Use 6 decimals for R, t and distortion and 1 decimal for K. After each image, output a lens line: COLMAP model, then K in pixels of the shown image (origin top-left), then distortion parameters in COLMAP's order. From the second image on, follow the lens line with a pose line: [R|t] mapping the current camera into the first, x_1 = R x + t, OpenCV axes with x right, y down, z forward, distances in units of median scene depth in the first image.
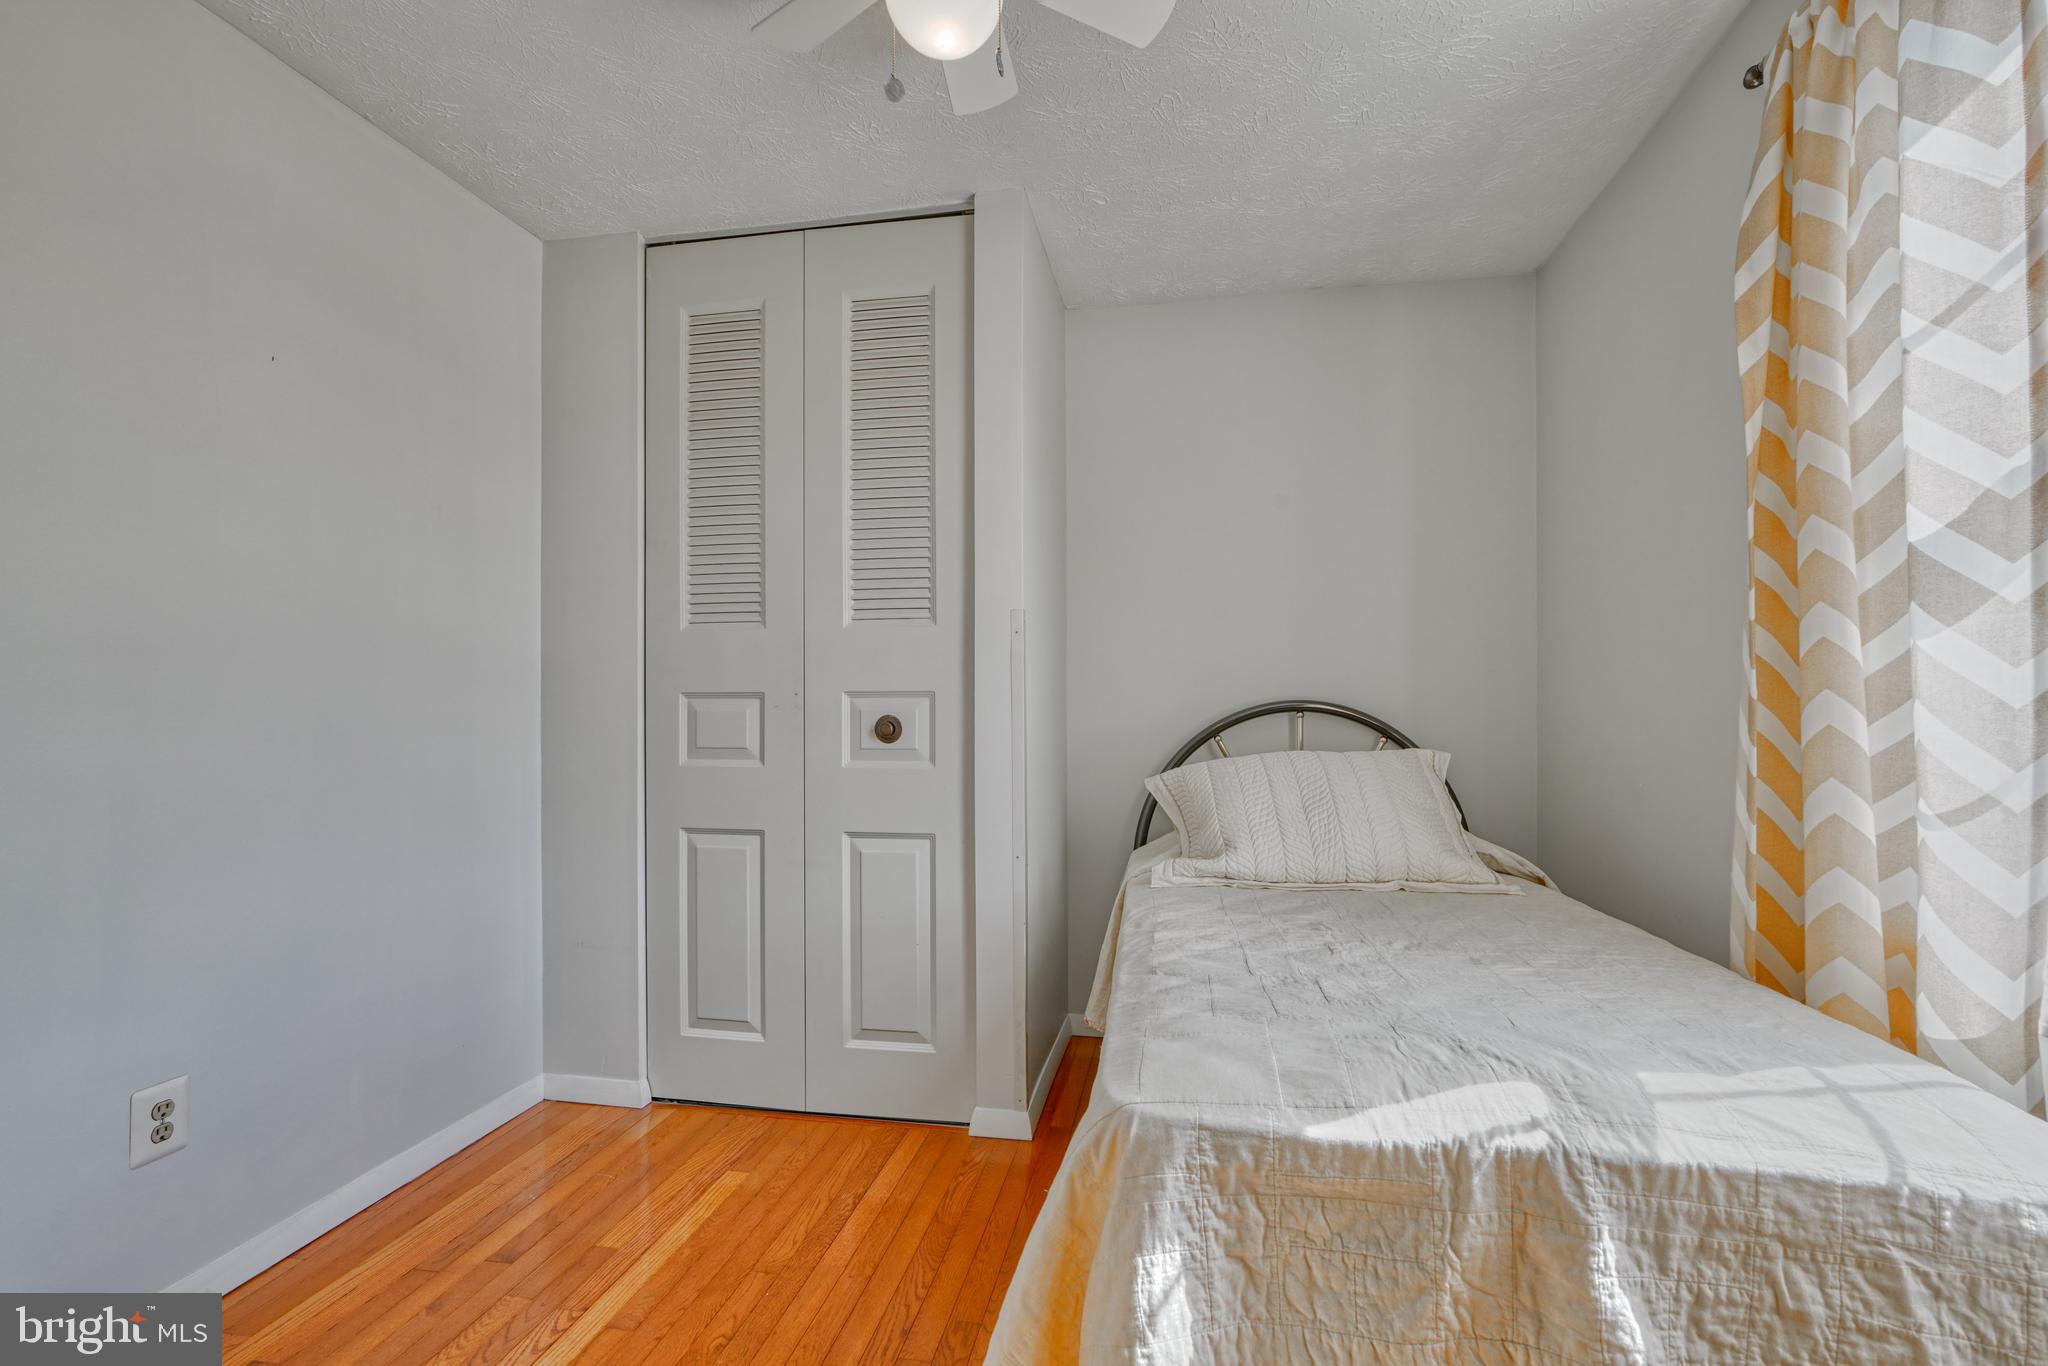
lens RADIAL K [[927.0, 0, 1026.6], [0, 927.0, 695.1], [0, 0, 1]] dist [-0.013242, 0.004392]
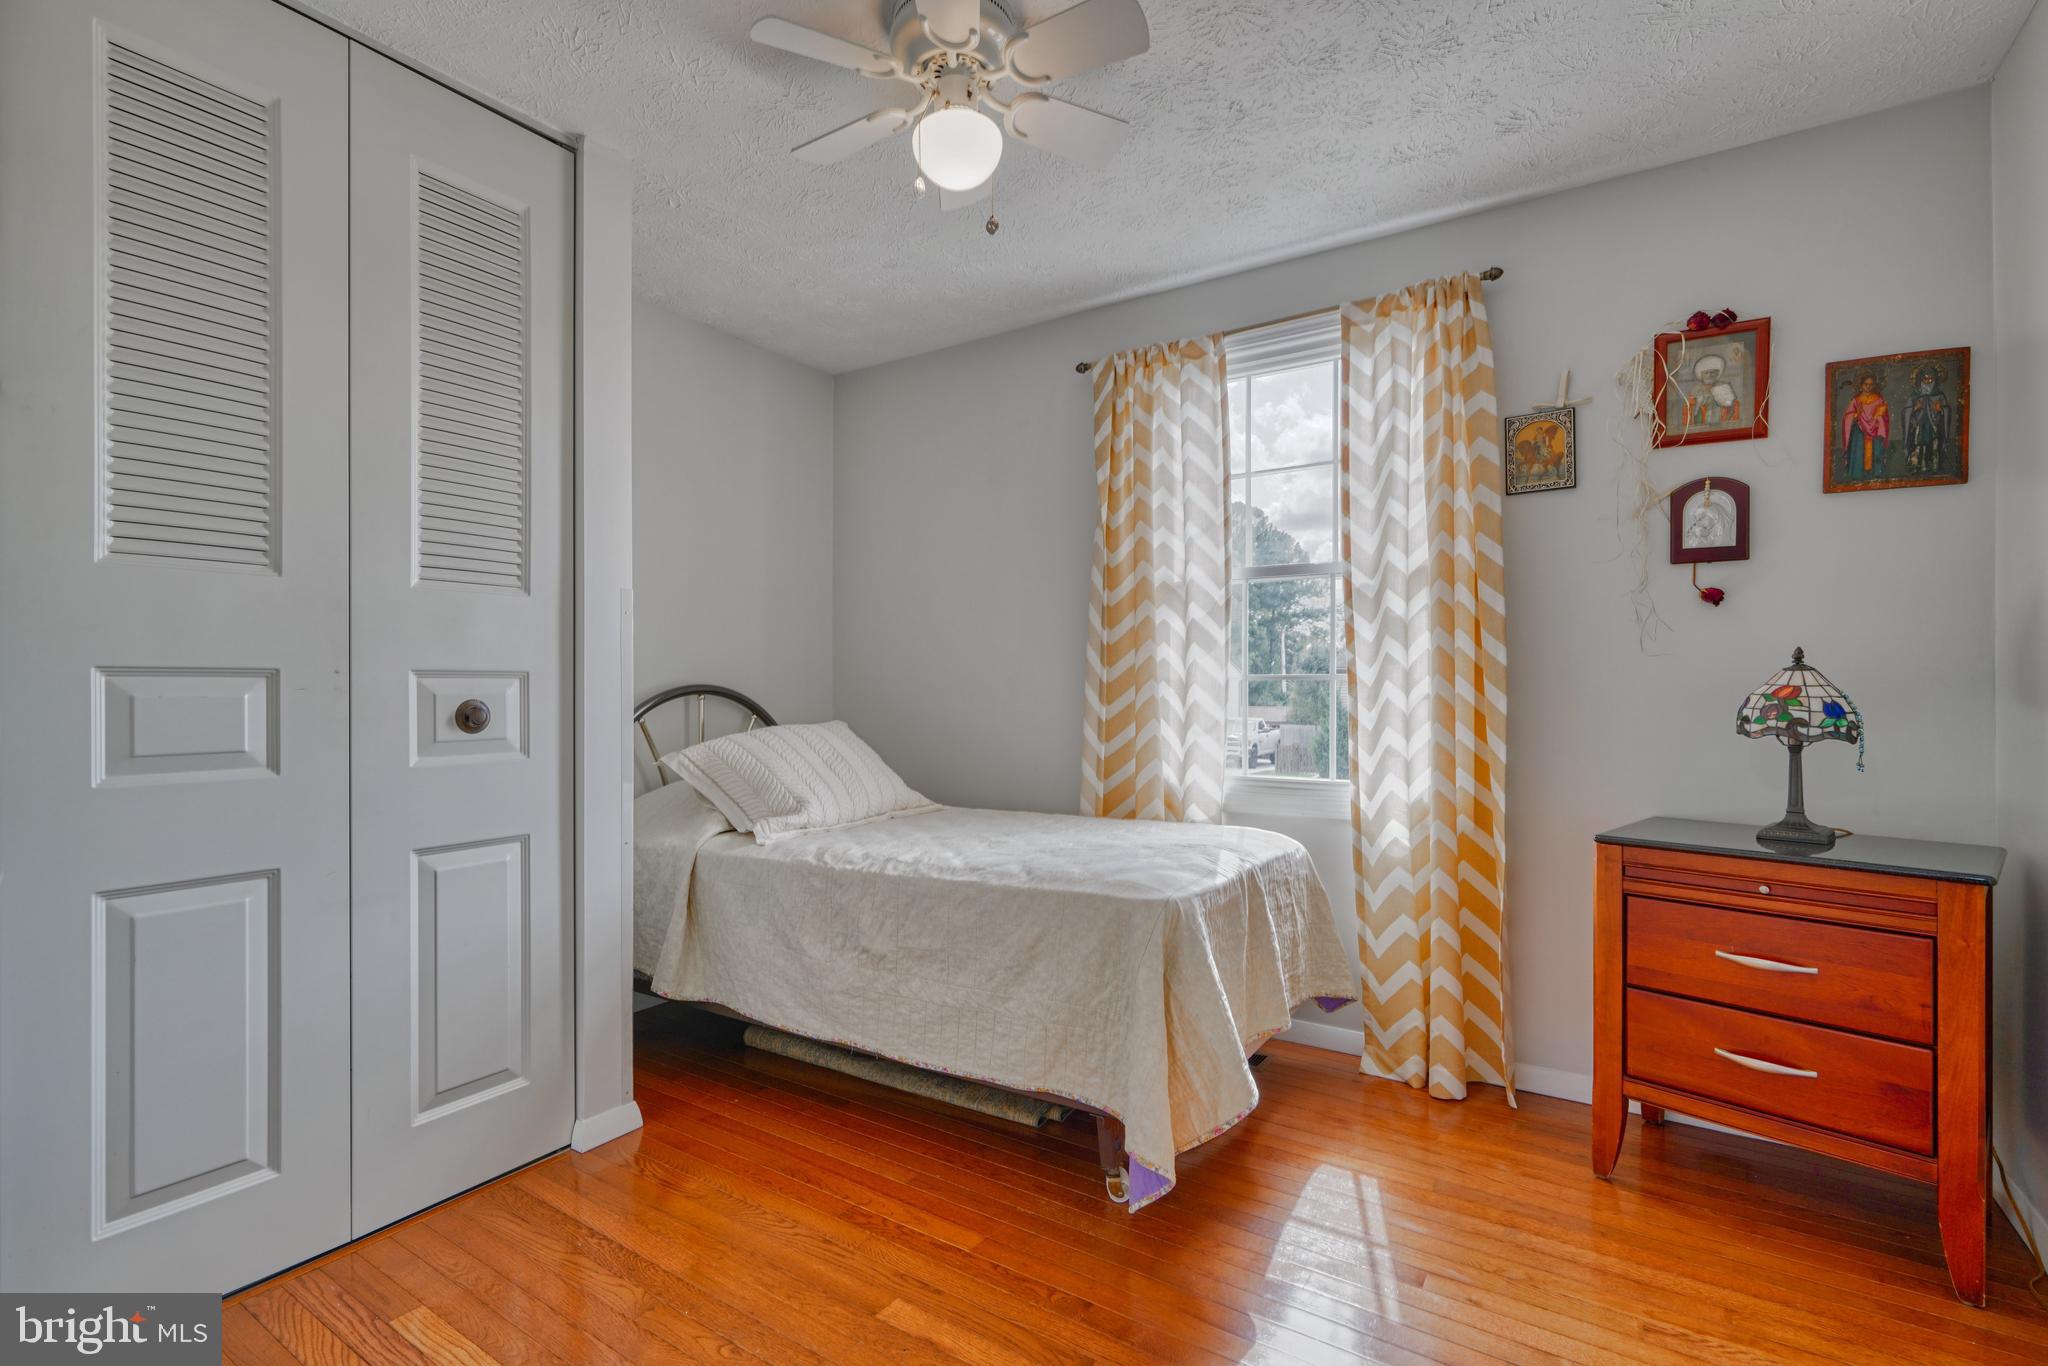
lens RADIAL K [[927.0, 0, 1026.3], [0, 927.0, 684.6], [0, 0, 1]] dist [-0.013242, 0.004392]
pose [[0.390226, 0.005268, 0.920704, -0.712684], [-0.003454, 0.999985, -0.004258, 0.010123], [-0.920713, -0.001519, 0.390238, 0.223746]]
